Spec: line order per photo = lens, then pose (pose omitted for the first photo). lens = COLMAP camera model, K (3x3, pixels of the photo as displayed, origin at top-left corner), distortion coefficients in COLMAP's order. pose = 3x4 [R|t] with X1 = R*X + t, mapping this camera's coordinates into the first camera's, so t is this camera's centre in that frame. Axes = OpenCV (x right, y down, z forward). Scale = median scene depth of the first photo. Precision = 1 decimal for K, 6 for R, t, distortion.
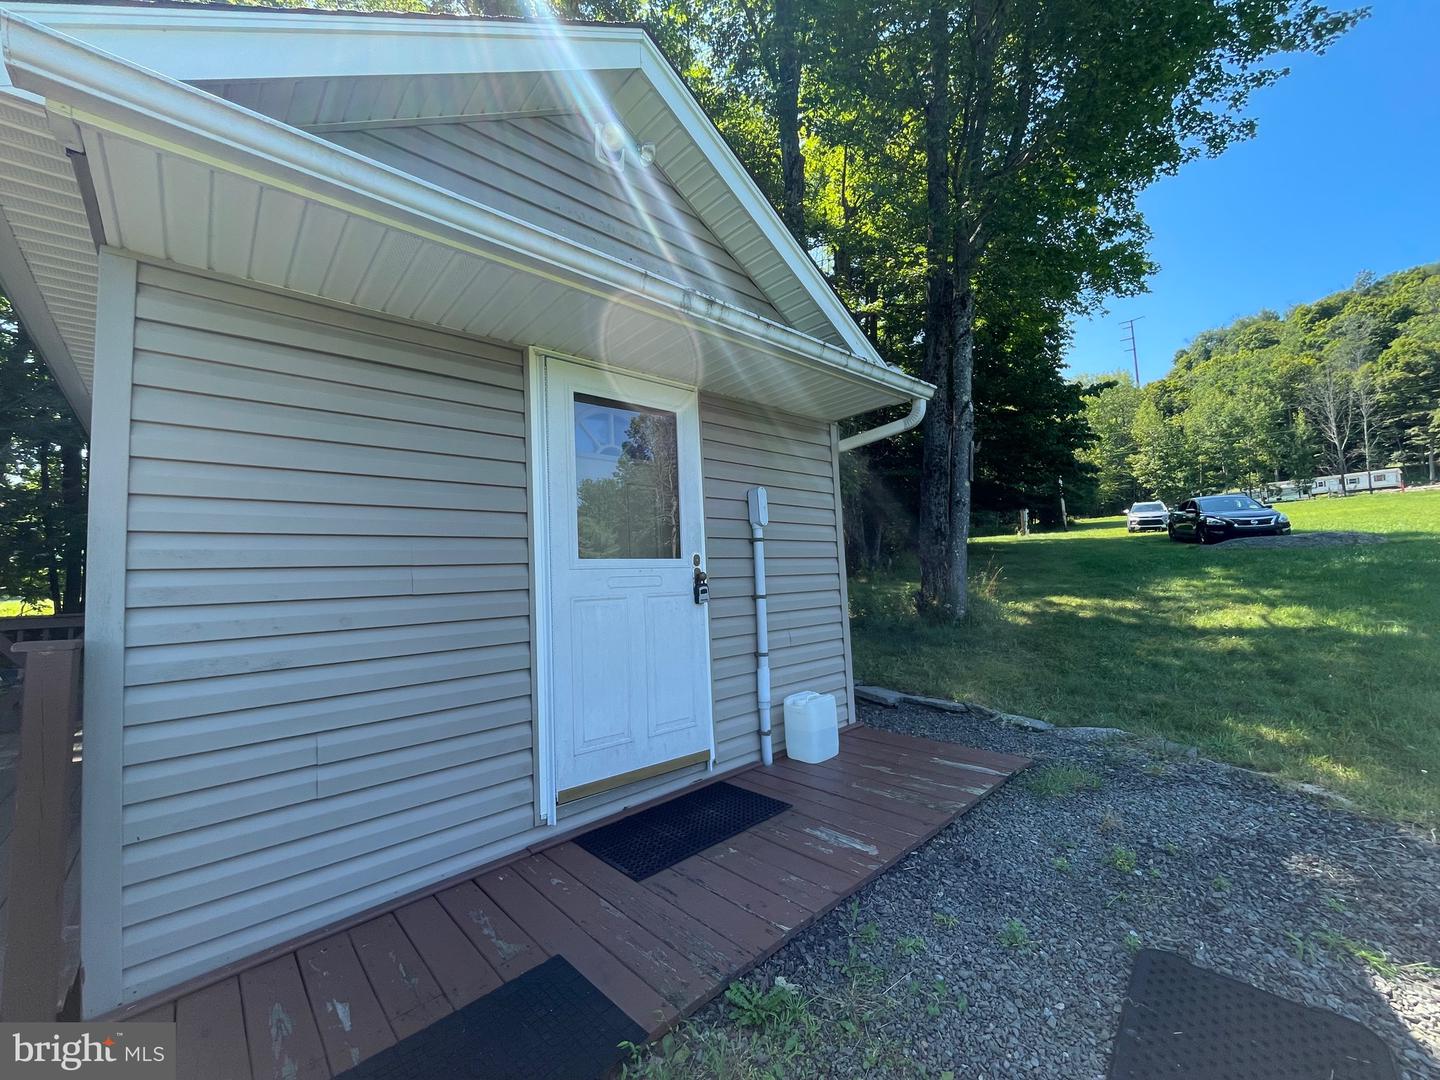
lens RADIAL K [[581.9, 0, 724.1], [0, 581.9, 540.6], [0, 0, 1]] dist [-0.005662, 0.001121]
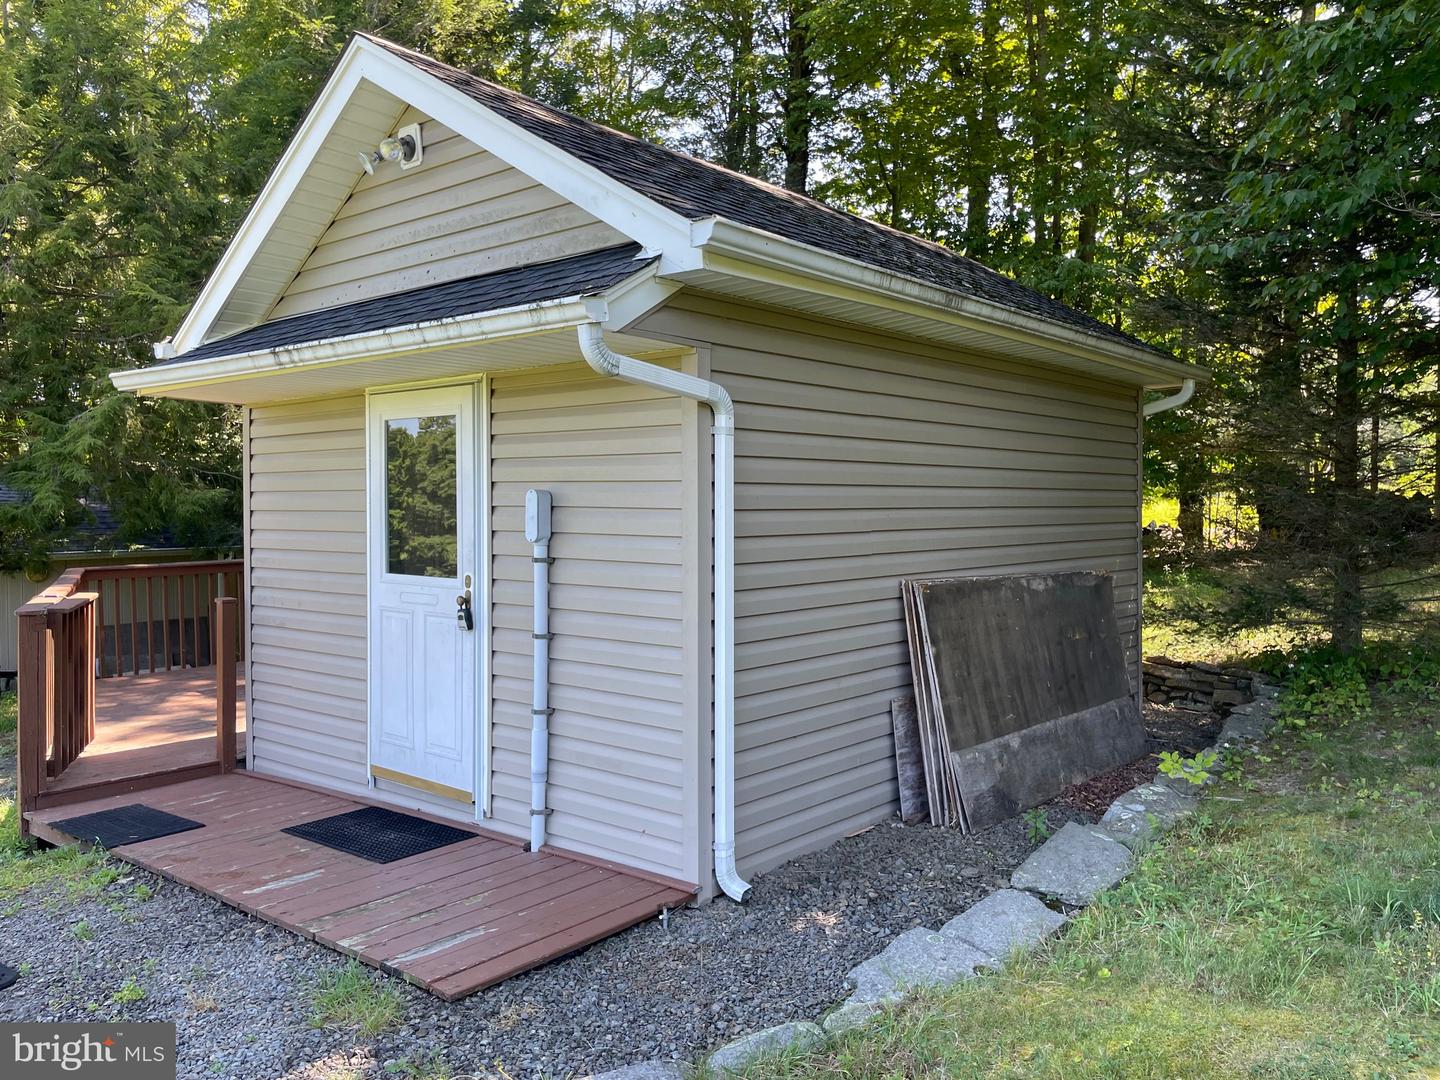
lens RADIAL K [[1094.4, 0, 720.9], [0, 1094.4, 532.5], [0, 0, 1]] dist [0.067432, -0.076499]
pose [[0.117606, 0.073983, -0.990301, 1.995143], [0.071256, 0.994022, 0.082723, -0.182346], [0.990501, -0.080294, 0.111632, 1.462249]]
